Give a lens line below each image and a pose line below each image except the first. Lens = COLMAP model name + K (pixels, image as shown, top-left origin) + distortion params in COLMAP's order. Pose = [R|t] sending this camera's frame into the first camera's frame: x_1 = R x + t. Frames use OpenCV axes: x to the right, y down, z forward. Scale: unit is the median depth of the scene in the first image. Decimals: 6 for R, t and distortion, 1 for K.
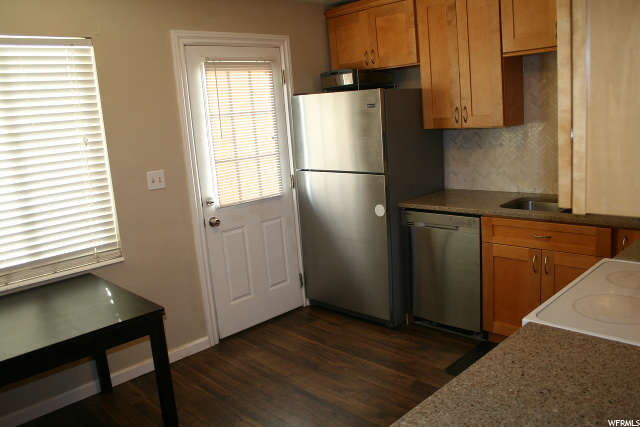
lens RADIAL K [[535.5, 0, 316.8], [0, 535.5, 209.4], [0, 0, 1]] dist [-0.127575, 0.085762]
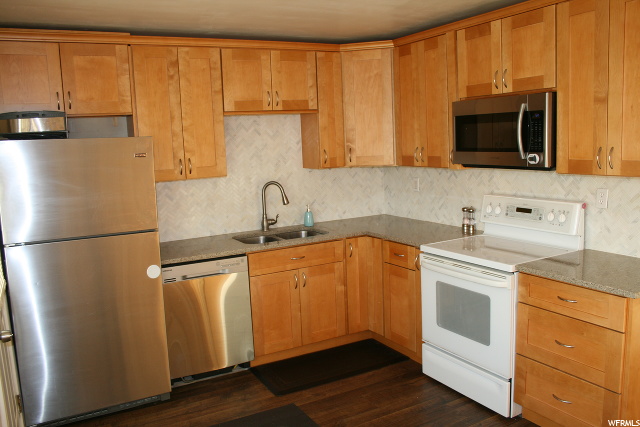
lens RADIAL K [[535.5, 0, 319.0], [0, 535.5, 214.4], [0, 0, 1]] dist [-0.127575, 0.085762]
pose [[0.264345, -0.075700, 0.961453, -0.660264], [0.191310, 0.981220, 0.024657, -0.063231], [-0.945263, 0.177418, 0.273863, 0.483160]]
